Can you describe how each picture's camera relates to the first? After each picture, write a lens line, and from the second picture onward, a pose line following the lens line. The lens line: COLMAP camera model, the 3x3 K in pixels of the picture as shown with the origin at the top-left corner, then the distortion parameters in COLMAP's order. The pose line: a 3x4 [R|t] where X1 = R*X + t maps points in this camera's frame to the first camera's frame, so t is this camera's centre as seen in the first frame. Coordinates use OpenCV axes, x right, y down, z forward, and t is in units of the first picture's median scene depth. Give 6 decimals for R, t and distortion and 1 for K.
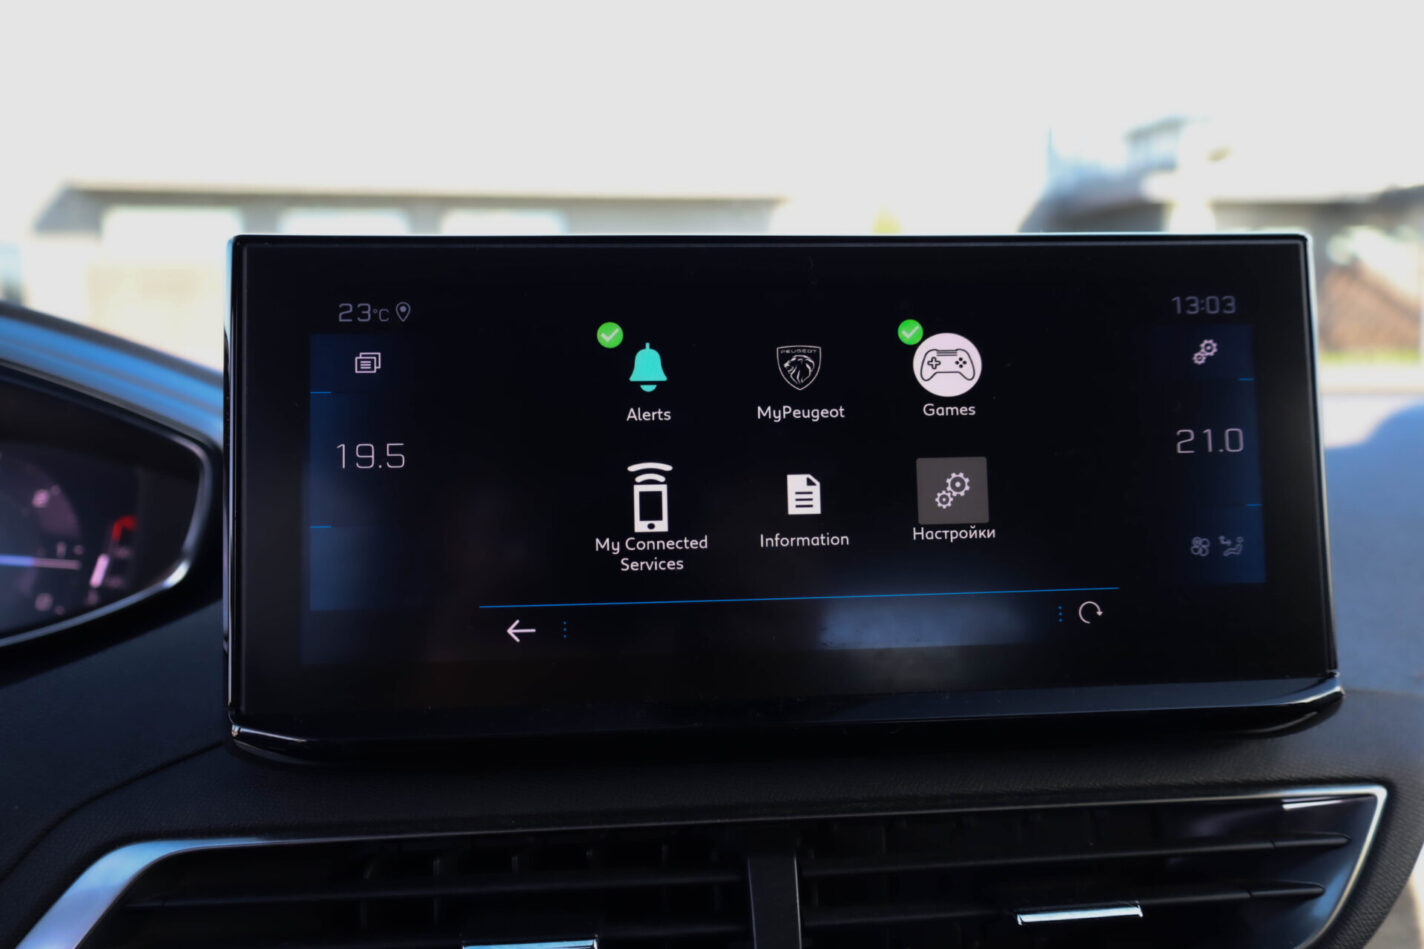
lens RADIAL K [[1173.2, 0, 712.0], [0, 1173.2, 474.5], [0, 0, 1]] dist [0.022447, 0.009537]
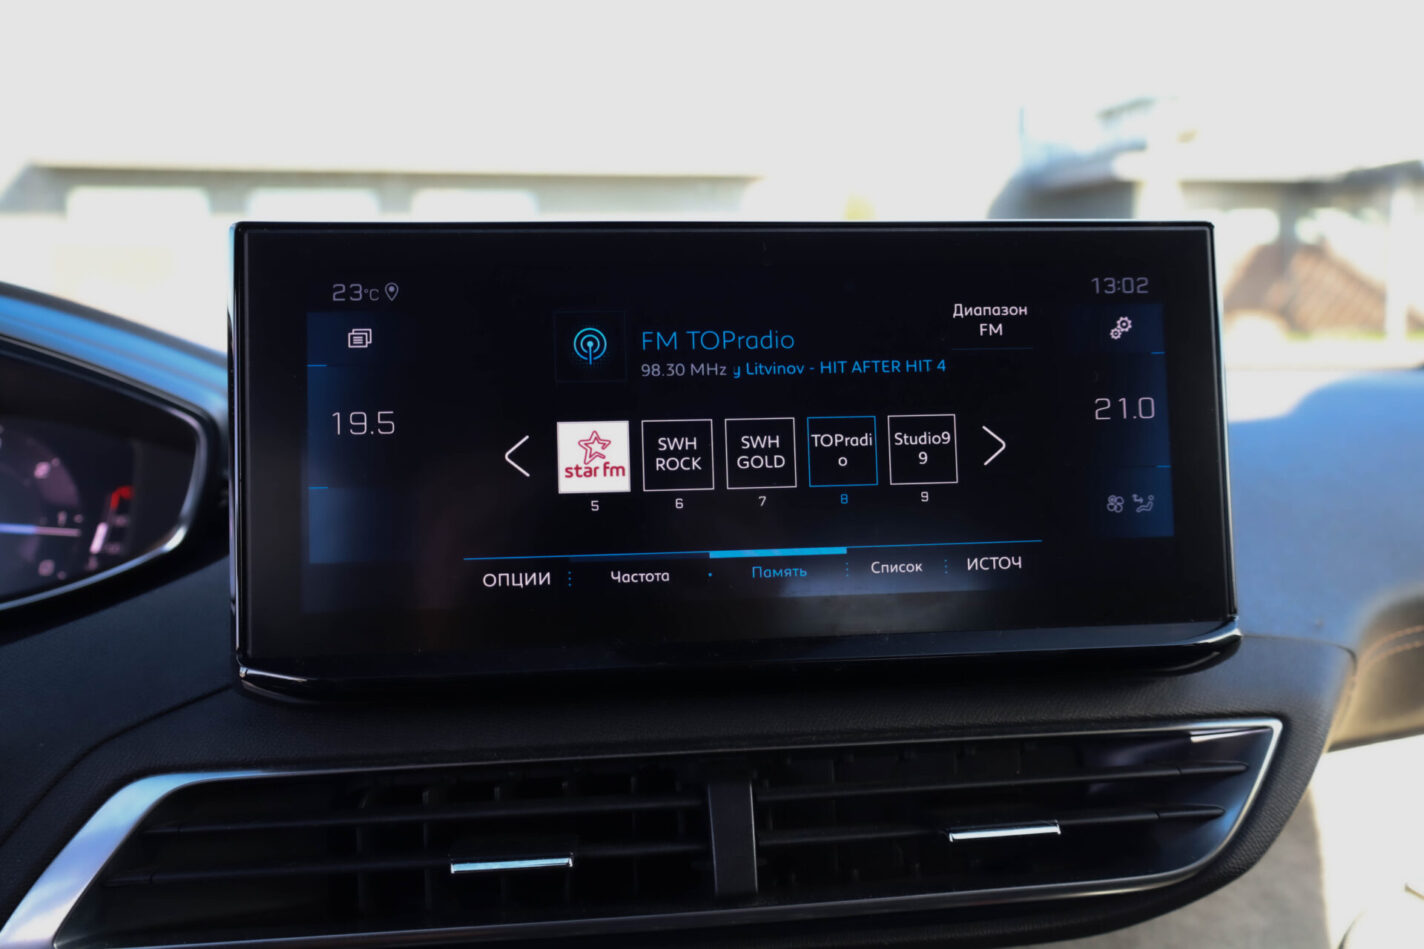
lens RADIAL K [[1193.8, 0, 712.0], [0, 1193.8, 474.5], [0, 0, 1]] dist [0.006851, 0.002473]
pose [[0.999813, -0.002967, 0.019098, 0.013136], [0.002682, 0.999885, 0.014918, 0.015583], [-0.019140, -0.014864, 0.999706, -0.116406]]
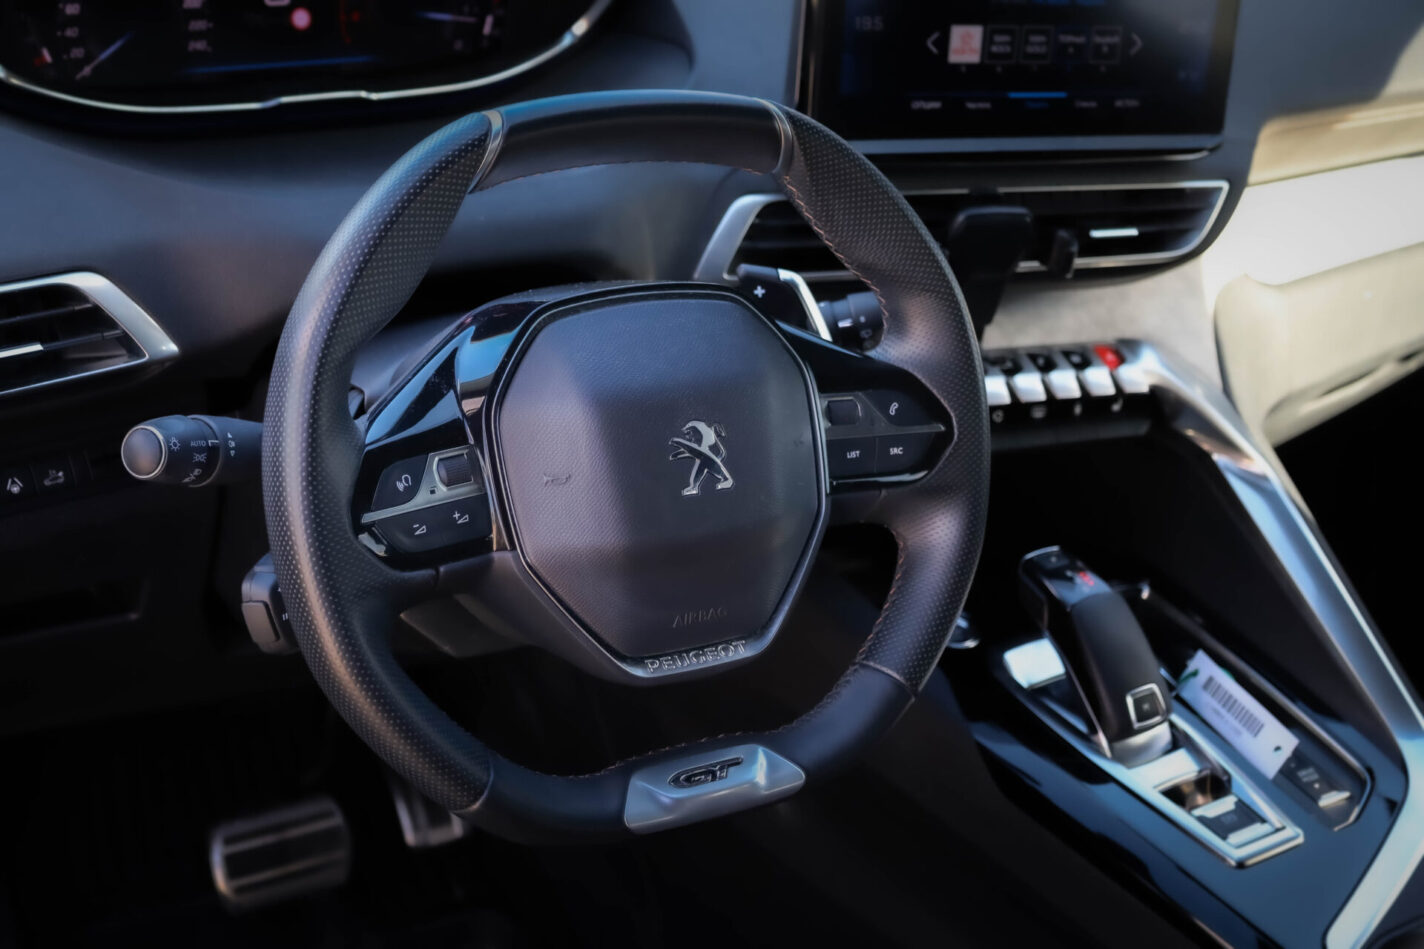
lens RADIAL K [[1997.7, 0, 712.0], [0, 1997.7, 474.5], [0, 0, 1]] dist [0.006887, 0.001335]
pose [[0.944573, -0.024167, 0.327411, -1.653542], [-0.103465, 0.924553, 0.366737, -0.525522], [-0.311571, -0.380285, 0.870808, -2.263205]]
